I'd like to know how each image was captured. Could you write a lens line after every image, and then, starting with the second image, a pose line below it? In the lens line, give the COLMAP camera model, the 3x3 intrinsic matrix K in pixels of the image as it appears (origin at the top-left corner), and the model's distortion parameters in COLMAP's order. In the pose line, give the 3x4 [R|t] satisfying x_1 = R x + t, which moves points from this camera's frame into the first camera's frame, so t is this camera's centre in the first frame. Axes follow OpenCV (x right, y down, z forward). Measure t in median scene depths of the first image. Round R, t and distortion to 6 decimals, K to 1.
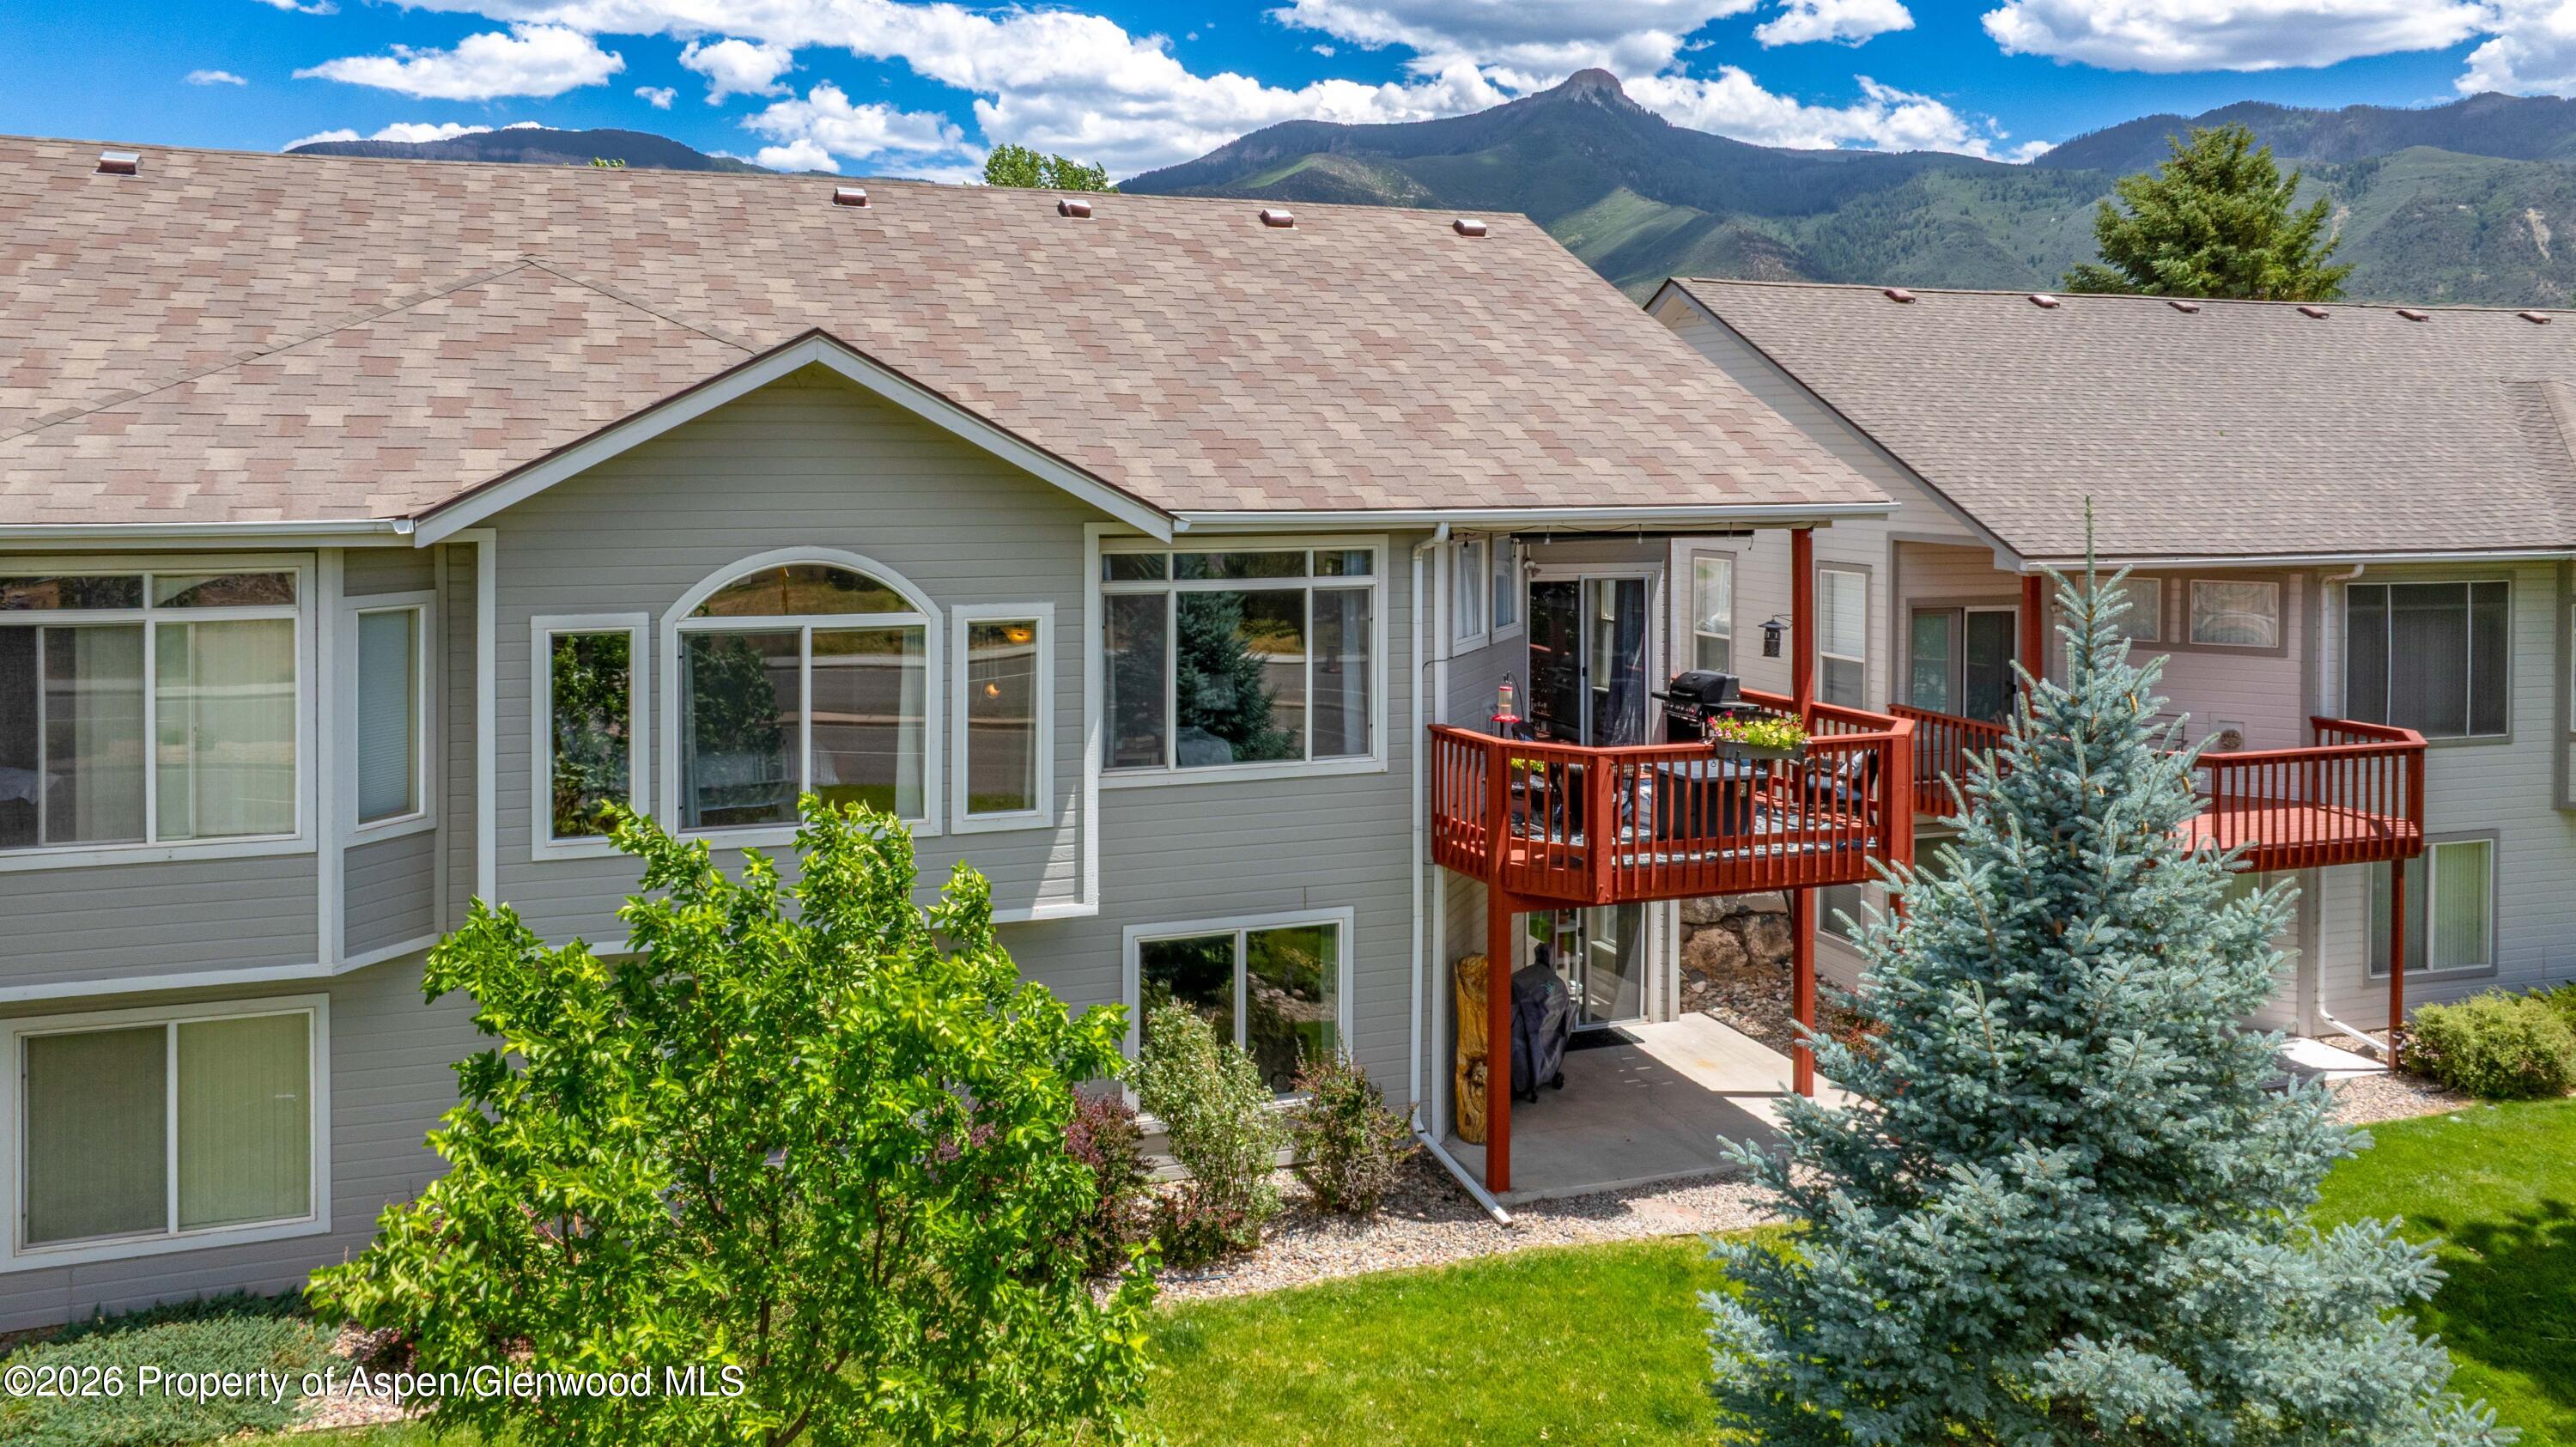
lens RADIAL K [[1864.4, 0, 1358.4], [0, 1864.4, 578.2], [0, 0, 1]] dist [-0.010680, -0.011229]
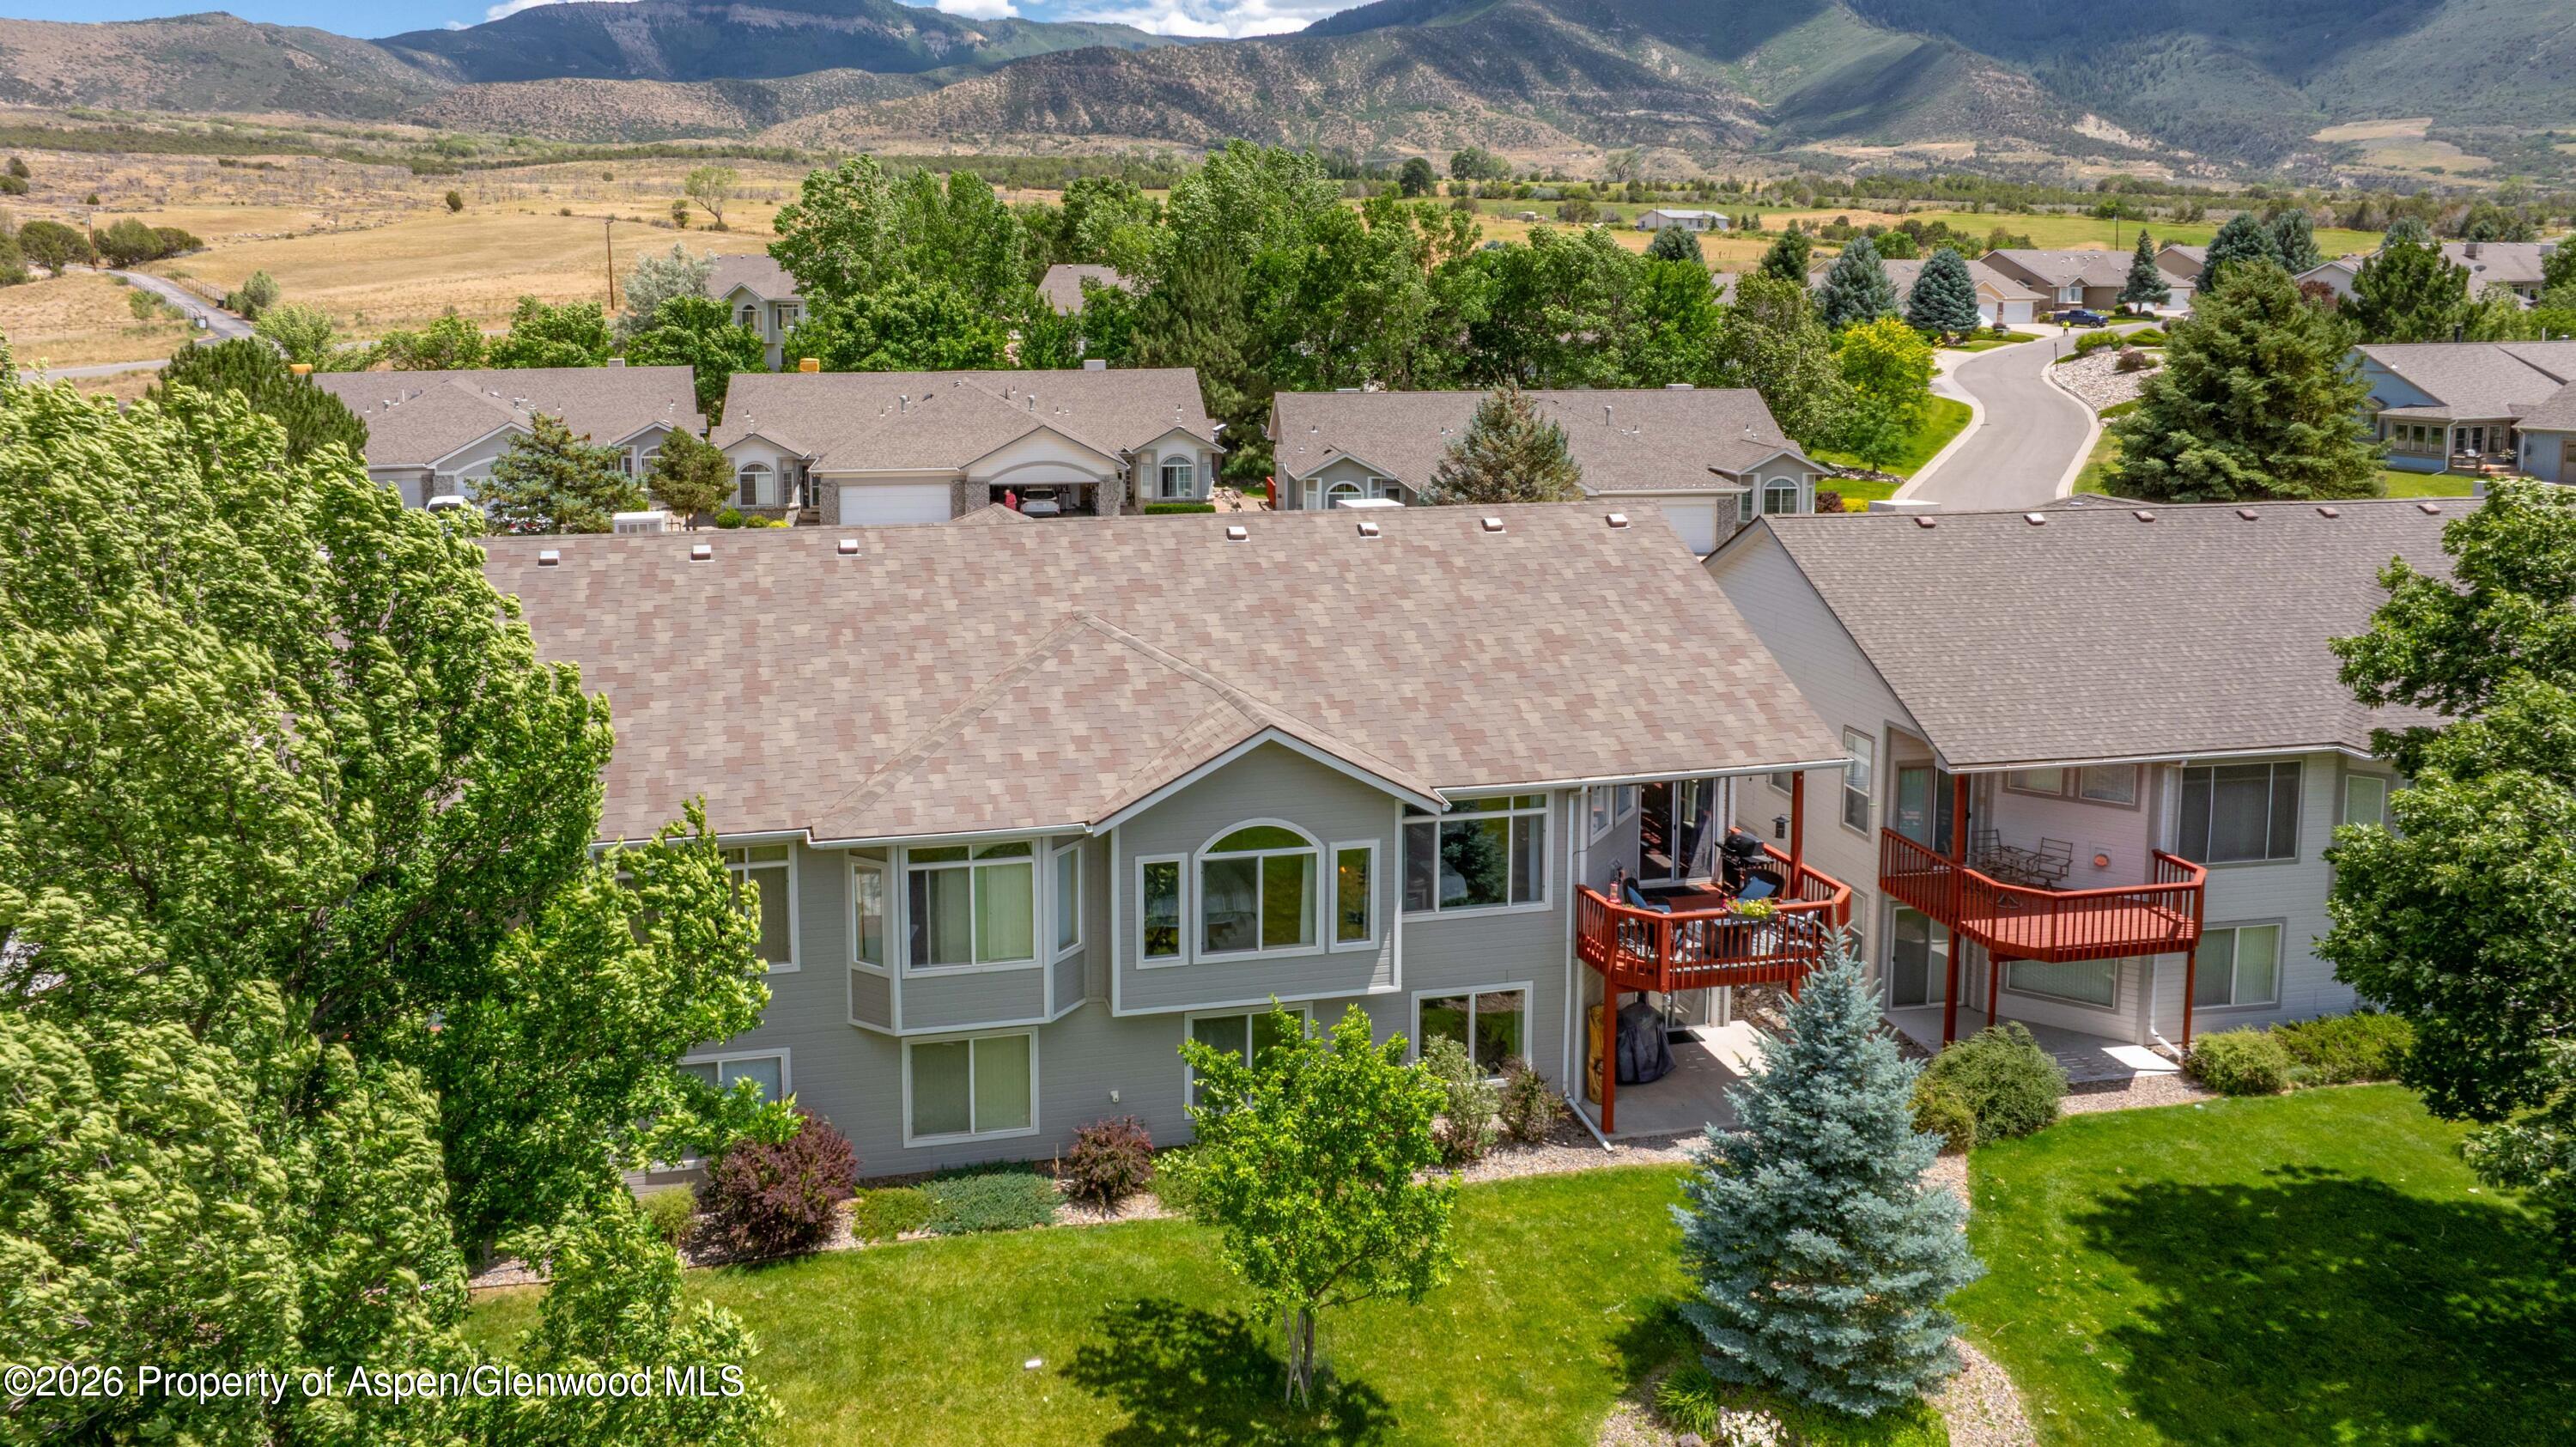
lens RADIAL K [[1864.4, 0, 1278.8], [0, 1864.4, 722.1], [0, 0, 1]] dist [-0.010680, -0.011229]
pose [[0.989408, 0.013863, -0.144499, 0.011753], [0.009534, 0.987075, 0.159975, -0.396327], [0.144849, -0.159658, 0.976488, -0.850965]]
